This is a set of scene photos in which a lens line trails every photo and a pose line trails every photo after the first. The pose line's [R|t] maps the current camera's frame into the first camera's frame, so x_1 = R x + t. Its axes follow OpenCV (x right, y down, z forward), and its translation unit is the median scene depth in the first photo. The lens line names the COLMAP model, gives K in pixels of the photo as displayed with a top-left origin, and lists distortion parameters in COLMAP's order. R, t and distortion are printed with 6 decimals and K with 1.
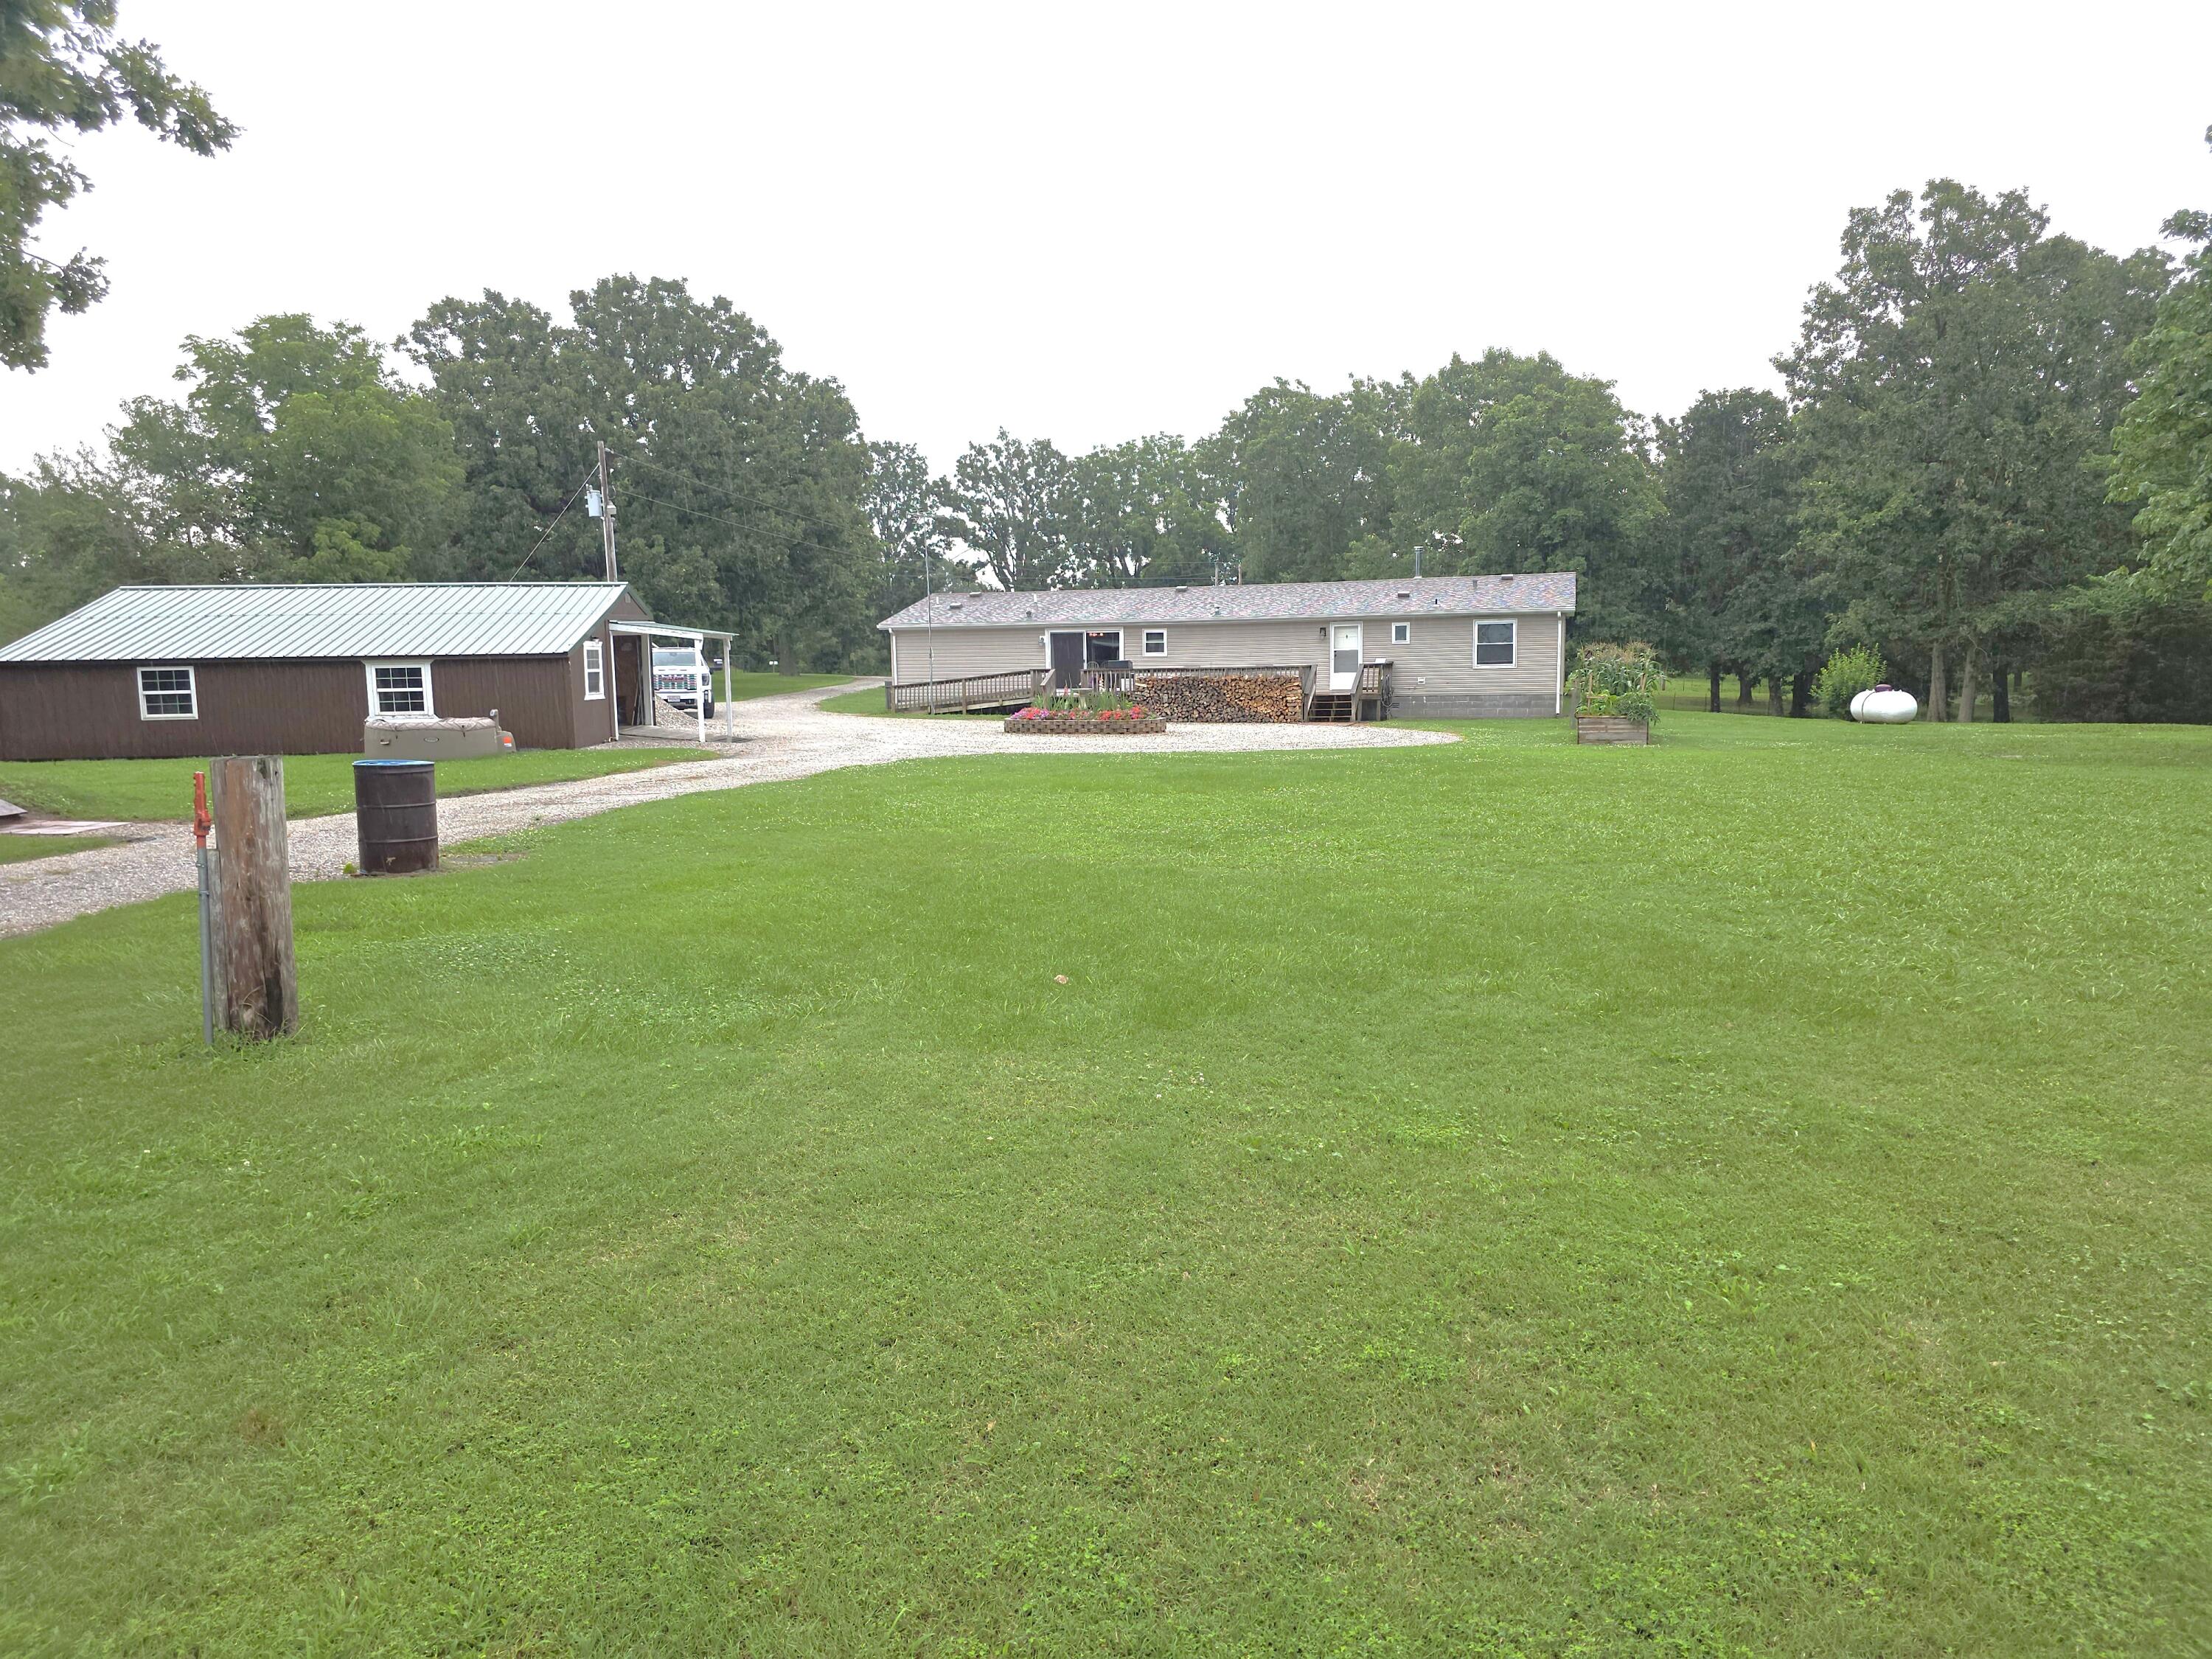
lens RADIAL K [[1460.2, 0, 1106.0], [0, 1460.2, 829.5], [0, 0, 1]] dist [0.075901, -0.088314]
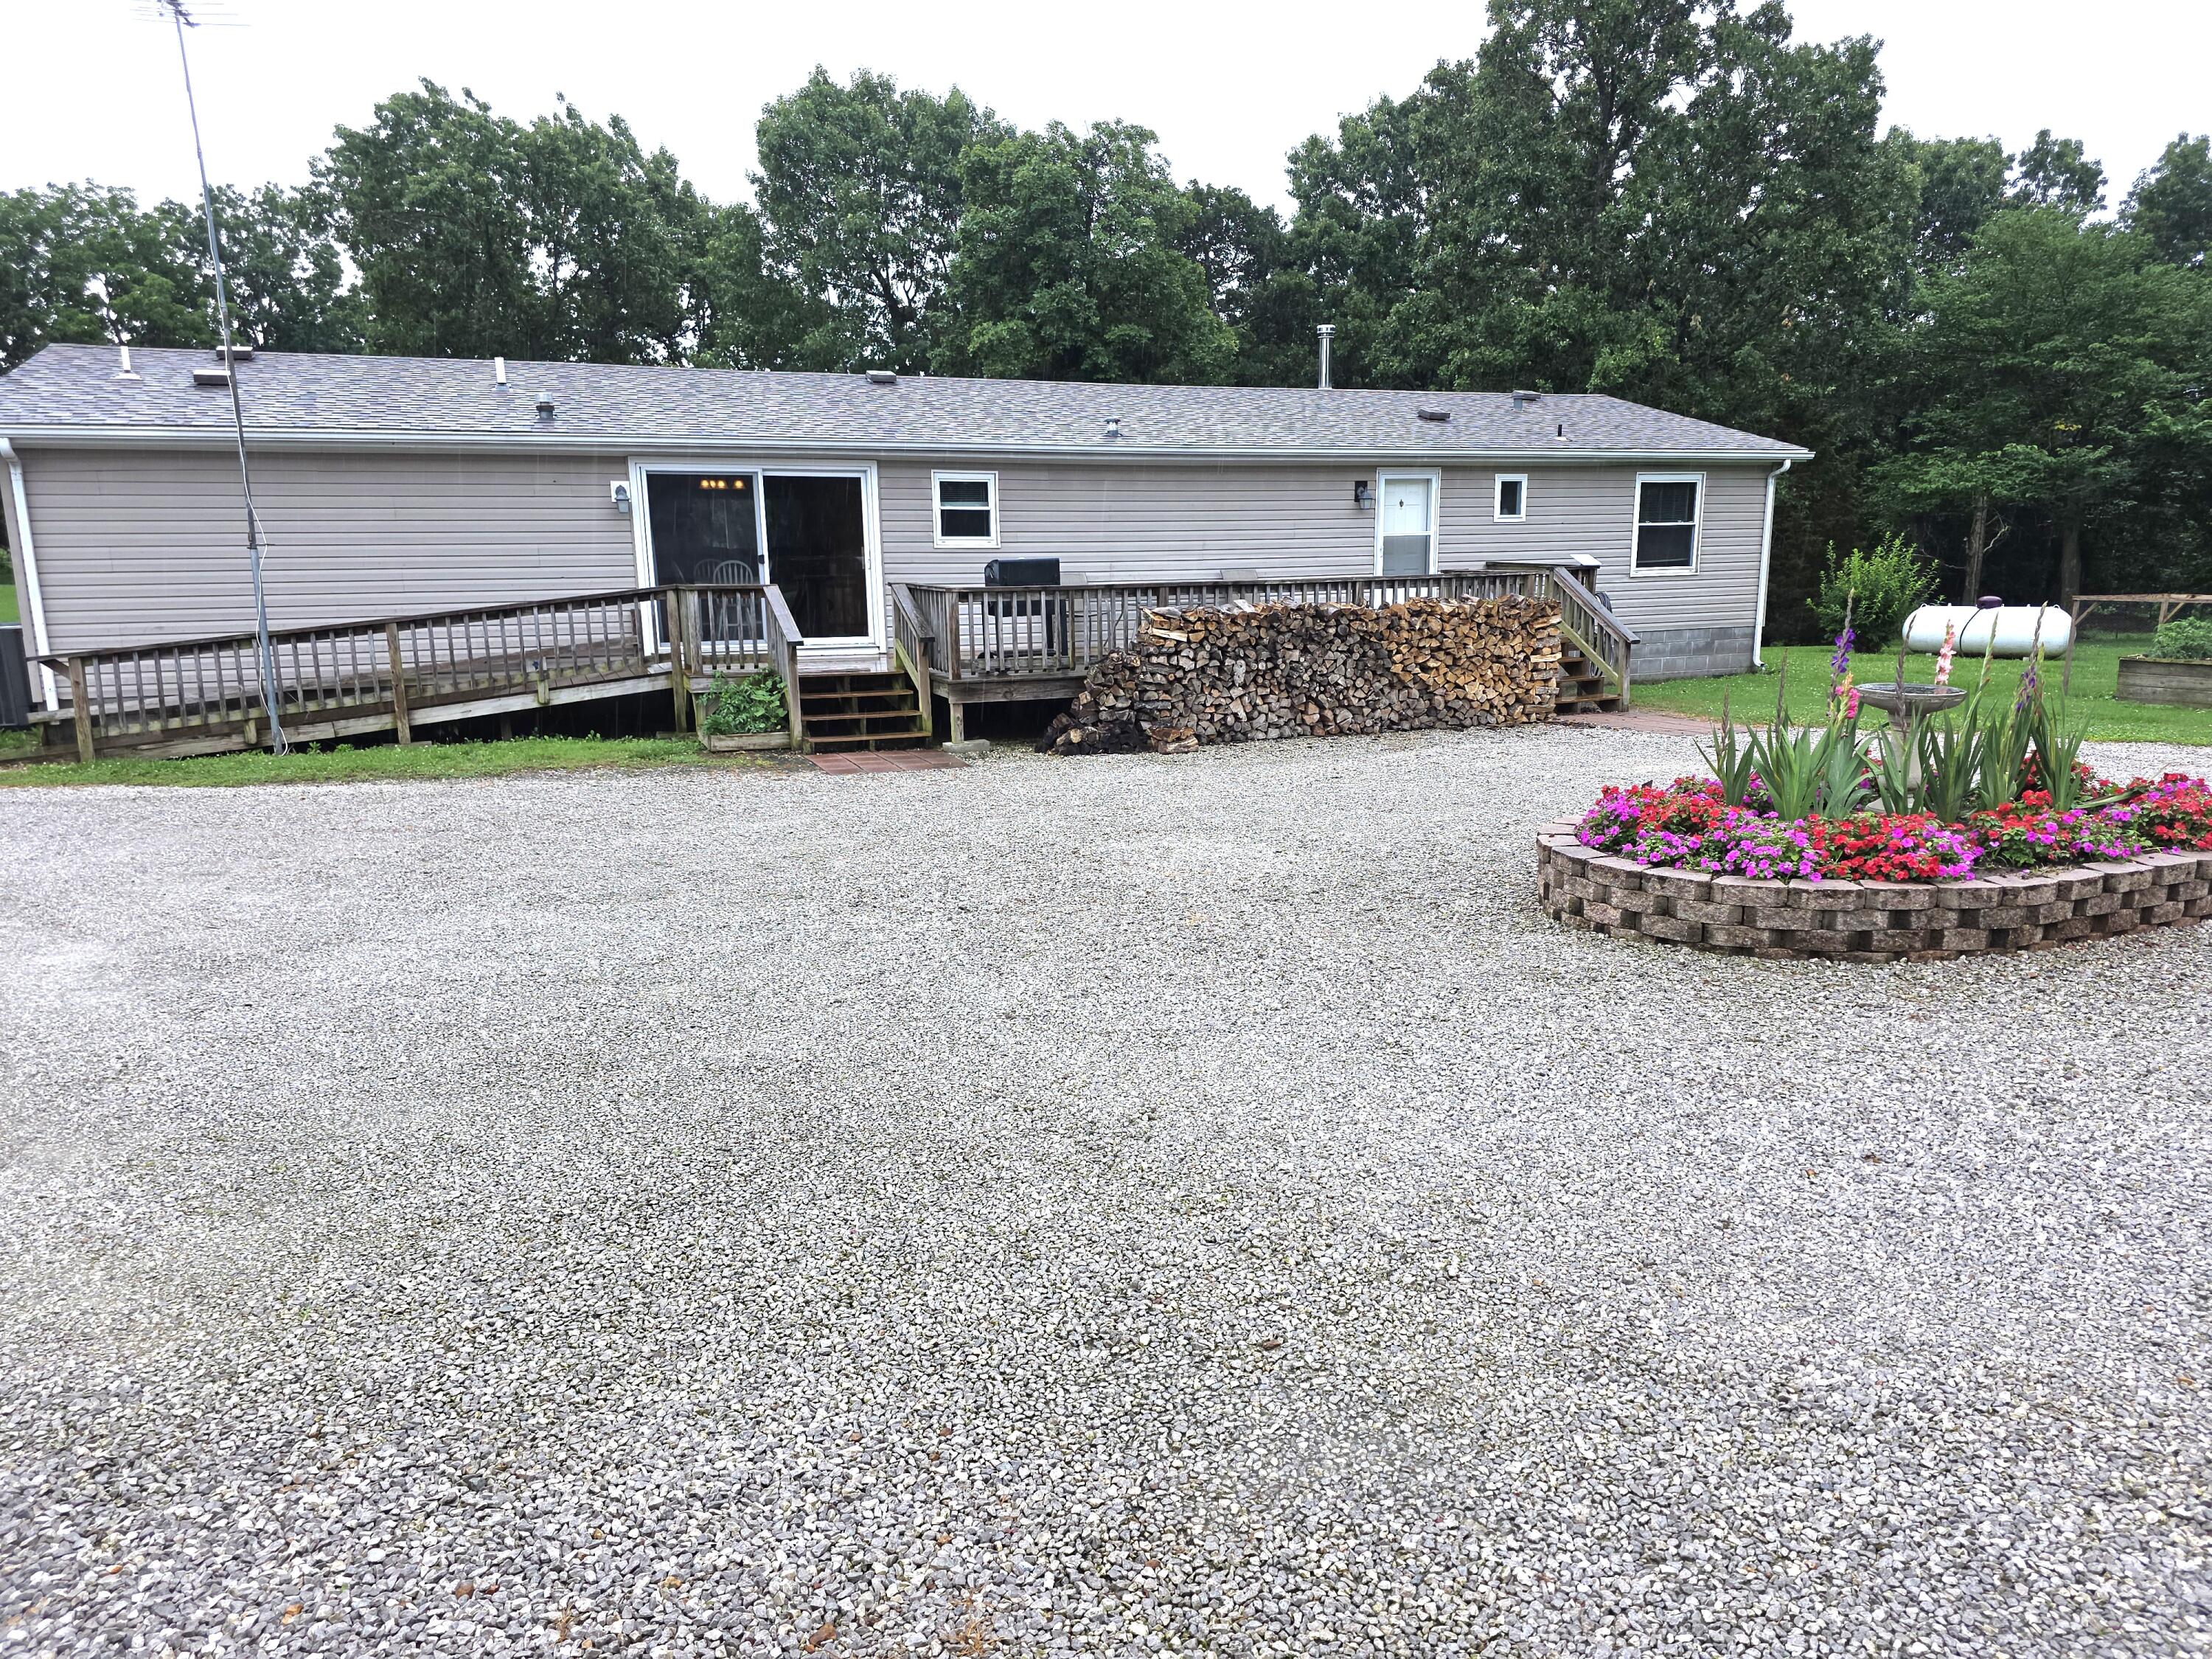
lens RADIAL K [[1490.3, 0, 1106.0], [0, 1490.3, 829.5], [0, 0, 1]] dist [0.073868, -0.065424]
pose [[0.777468, -0.111515, 0.618957, -0.182573], [0.069575, 0.993364, 0.091577, -0.079946], [-0.625063, -0.028134, 0.780067, 0.683308]]
